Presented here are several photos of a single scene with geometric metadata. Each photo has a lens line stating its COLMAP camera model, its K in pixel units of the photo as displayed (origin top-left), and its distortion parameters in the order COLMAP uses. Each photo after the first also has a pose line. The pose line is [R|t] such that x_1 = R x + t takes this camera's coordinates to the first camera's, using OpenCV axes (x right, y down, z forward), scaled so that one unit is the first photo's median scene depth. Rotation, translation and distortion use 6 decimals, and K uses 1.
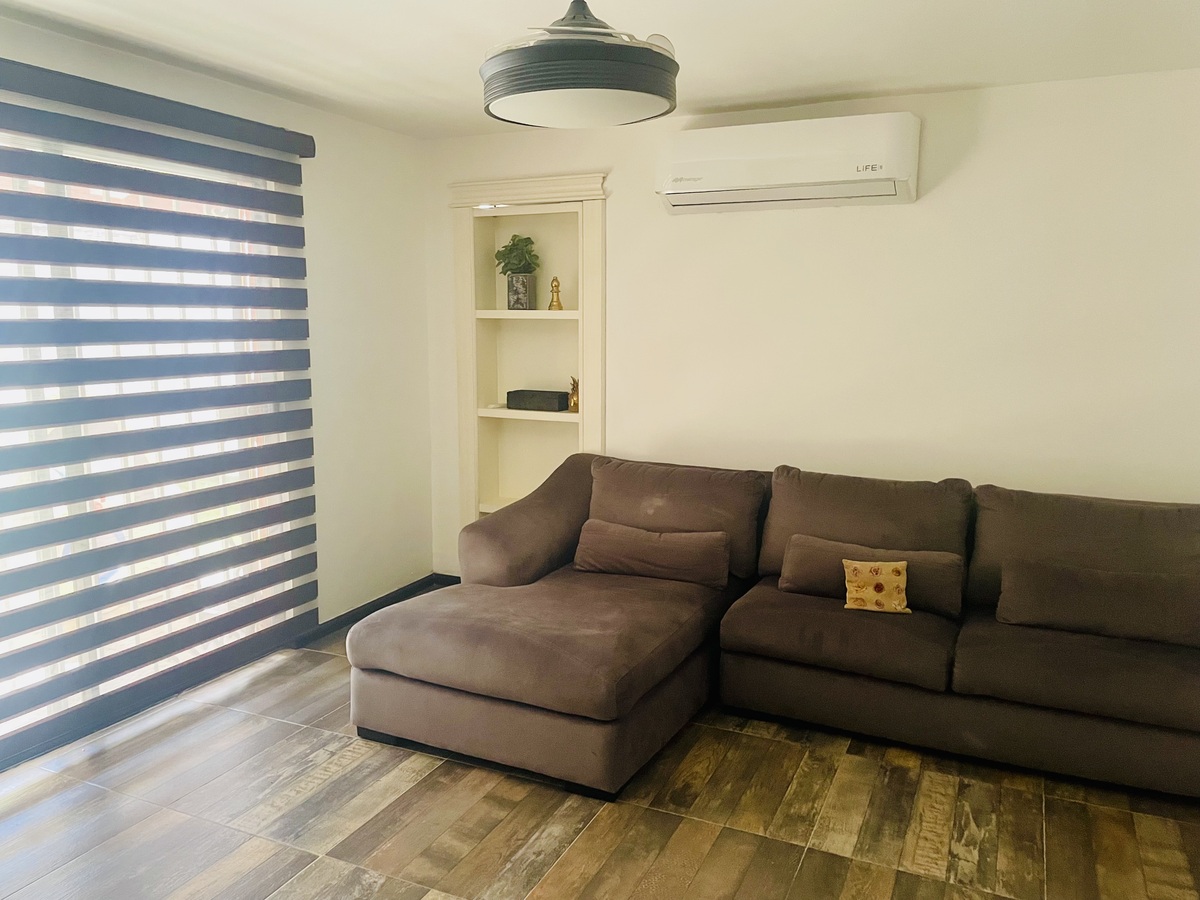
lens RADIAL K [[921.0, 0, 605.2], [0, 921.0, 443.0], [0, 0, 1]] dist [0.078768, -0.110030]
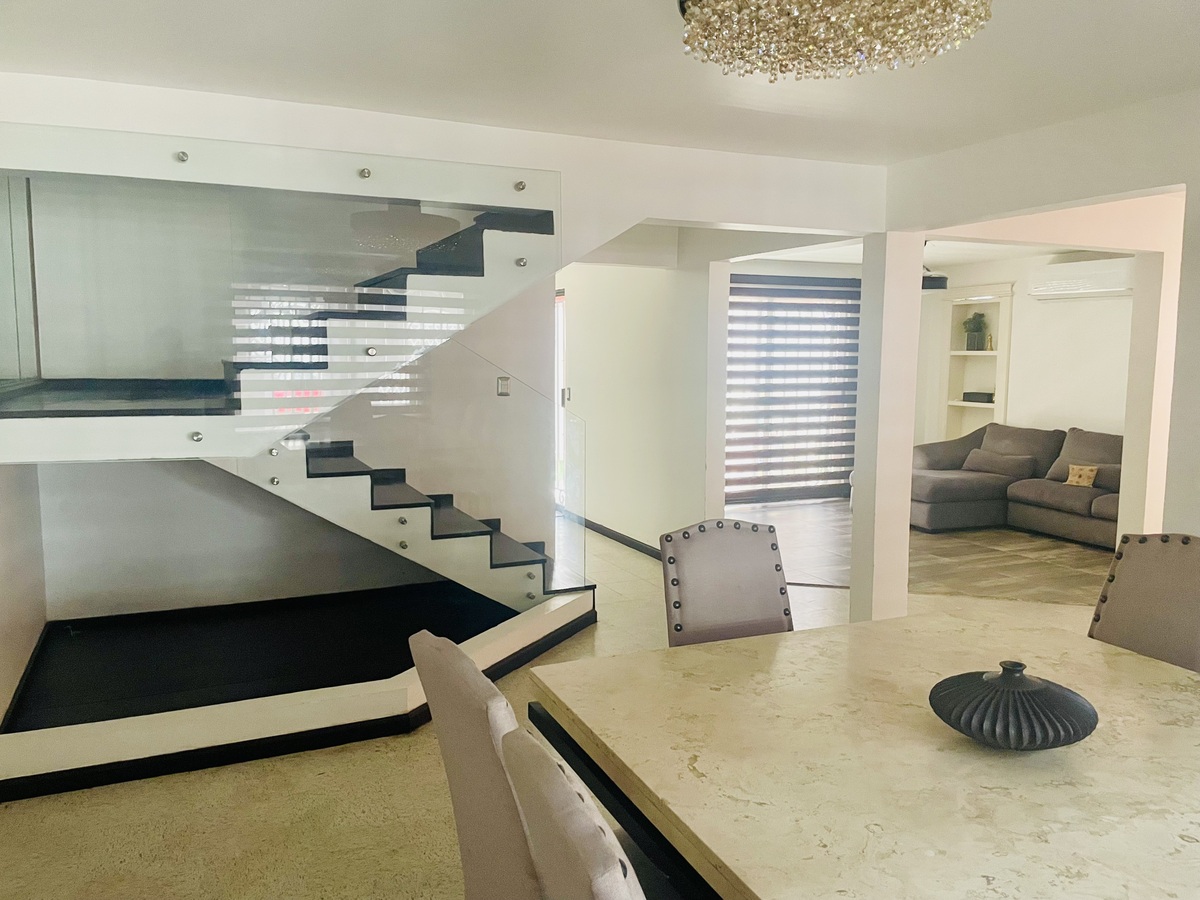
lens RADIAL K [[921.0, 0, 602.8], [0, 921.0, 449.8], [0, 0, 1]] dist [0.078768, -0.110030]
pose [[0.764296, 0.068122, -0.641258, 0.638266], [-0.087983, 0.996121, 0.000956, 0.143594], [0.638836, 0.055690, 0.767325, -1.090314]]
